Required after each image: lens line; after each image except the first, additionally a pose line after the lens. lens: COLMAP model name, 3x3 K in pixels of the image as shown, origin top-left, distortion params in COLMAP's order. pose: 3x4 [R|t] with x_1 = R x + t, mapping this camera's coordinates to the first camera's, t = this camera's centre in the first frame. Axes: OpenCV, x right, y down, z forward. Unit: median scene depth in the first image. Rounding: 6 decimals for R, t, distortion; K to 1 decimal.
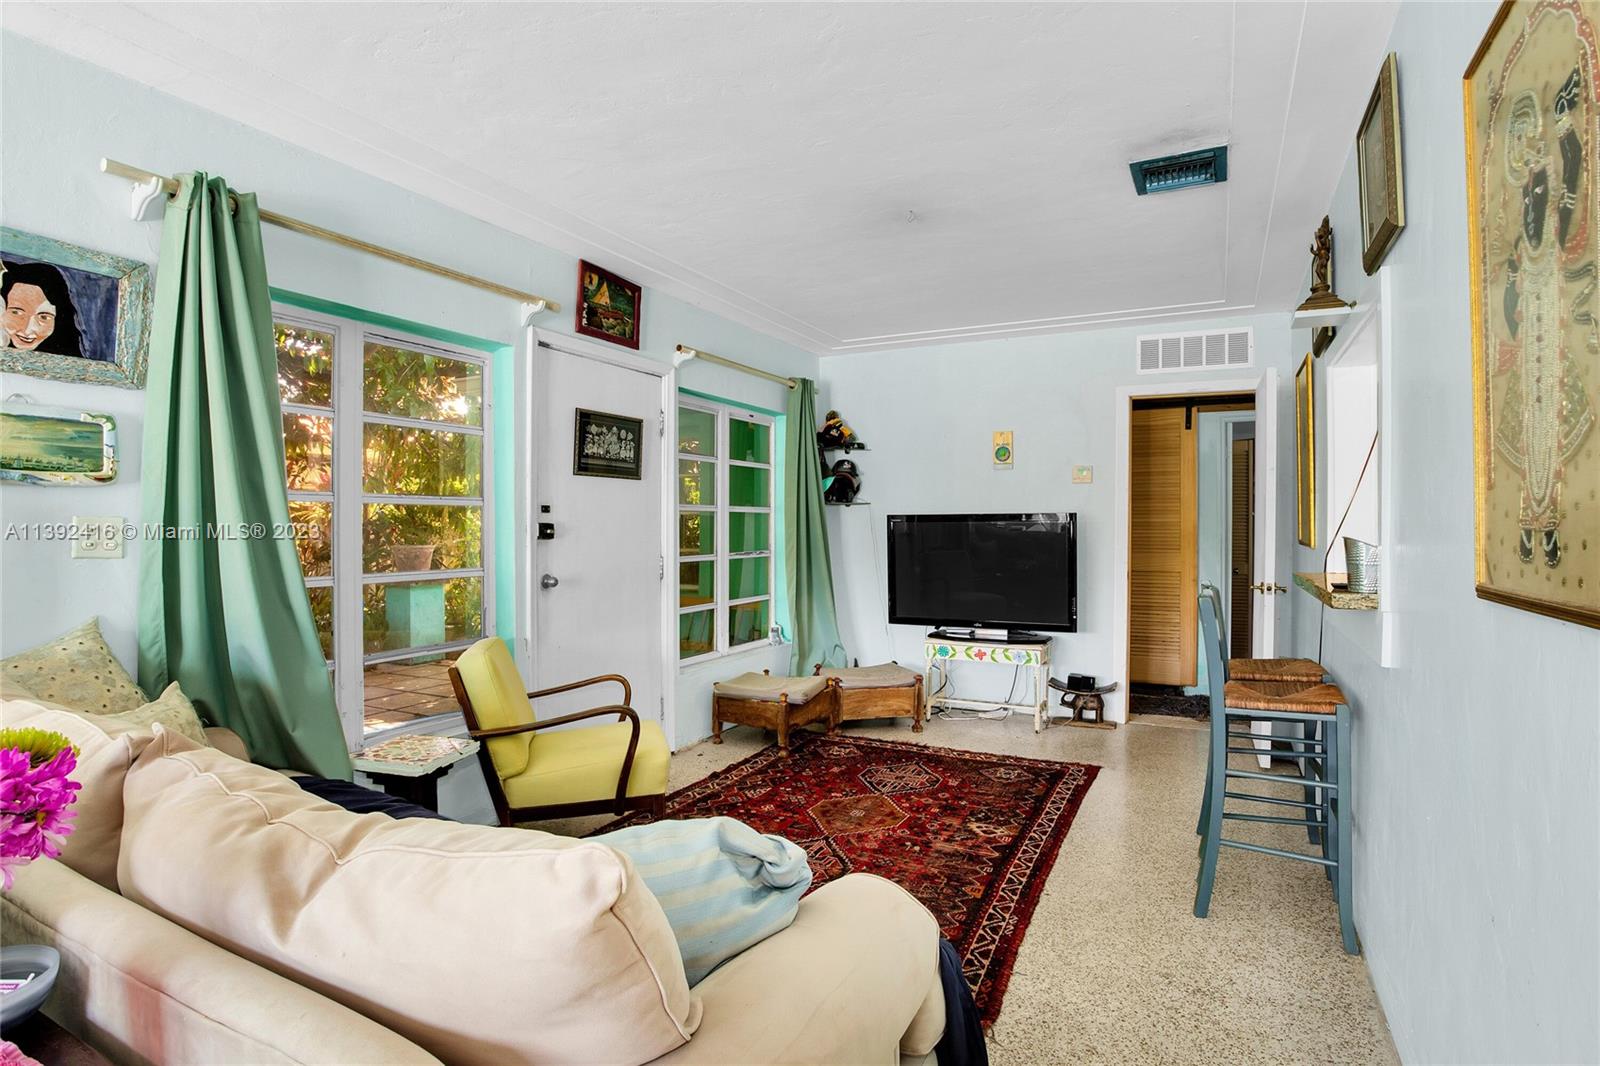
lens RADIAL K [[796.9, 0, 795.1], [0, 796.9, 527.9], [0, 0, 1]] dist [-0.104864, 0.078318]
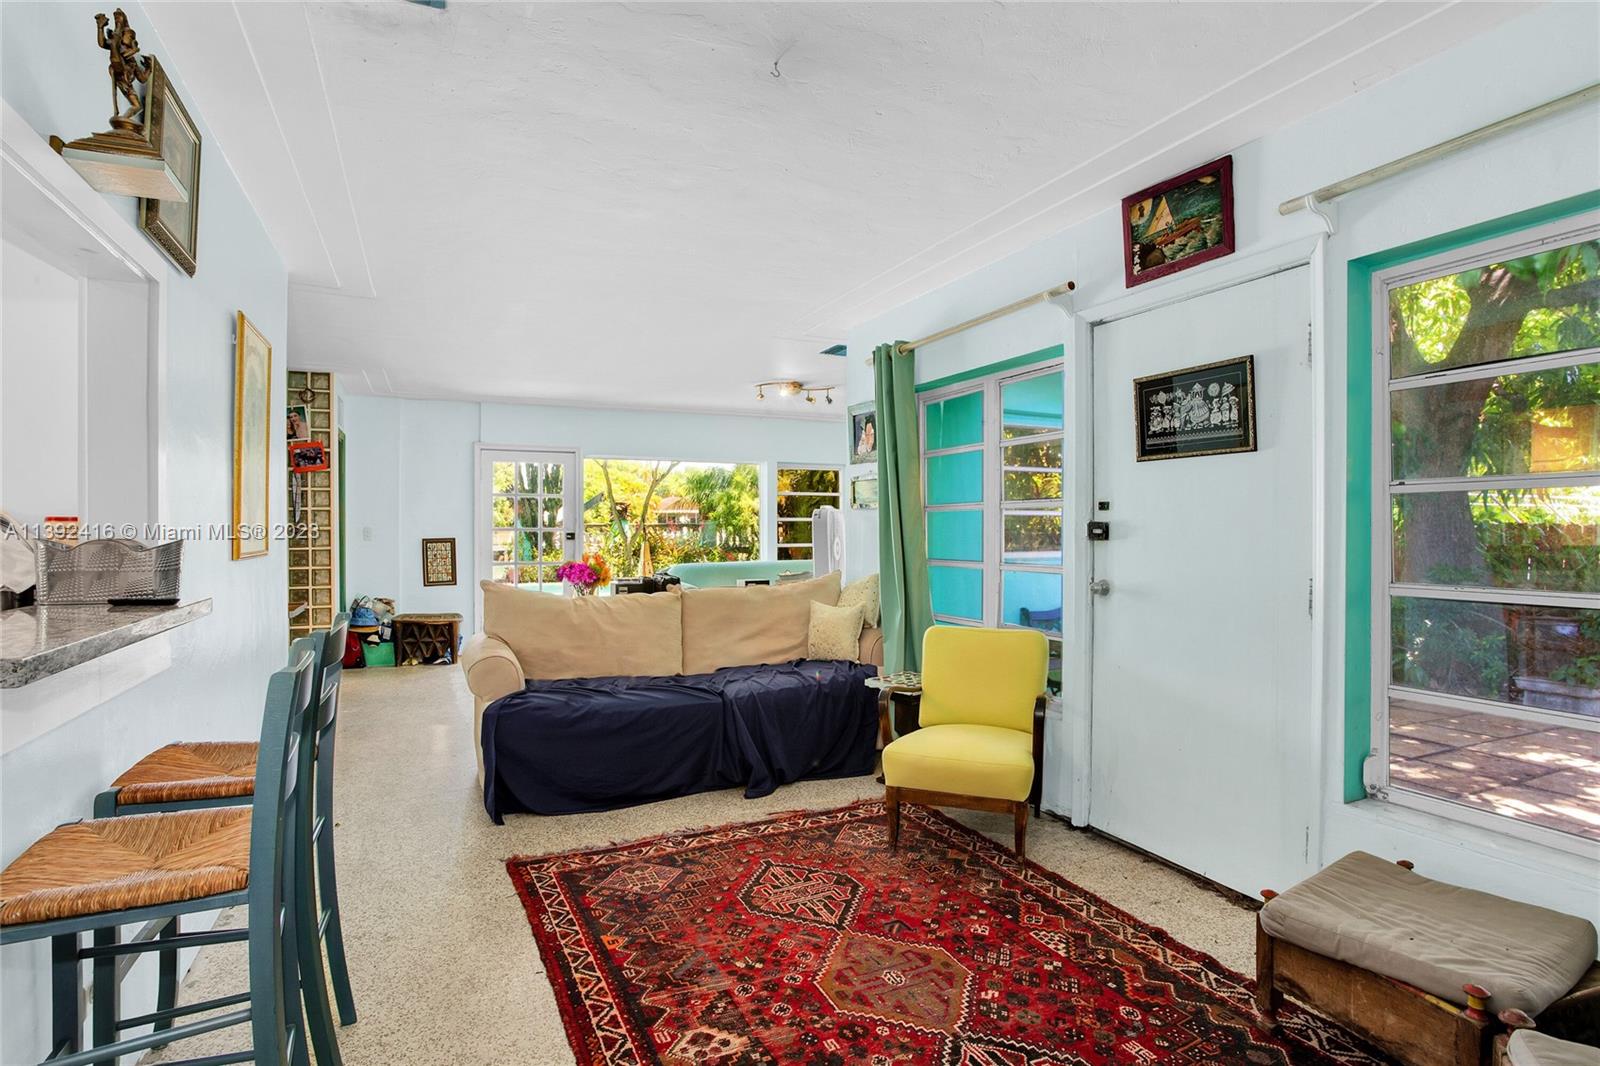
lens RADIAL K [[796.9, 0, 795.1], [0, 796.9, 527.9], [0, 0, 1]] dist [-0.104864, 0.078318]
pose [[-0.598635, -0.000852, -0.801021, 0.576317], [0.000888, 0.999998, -0.001727, 0.001549], [0.801021, -0.001746, -0.598633, 1.203521]]
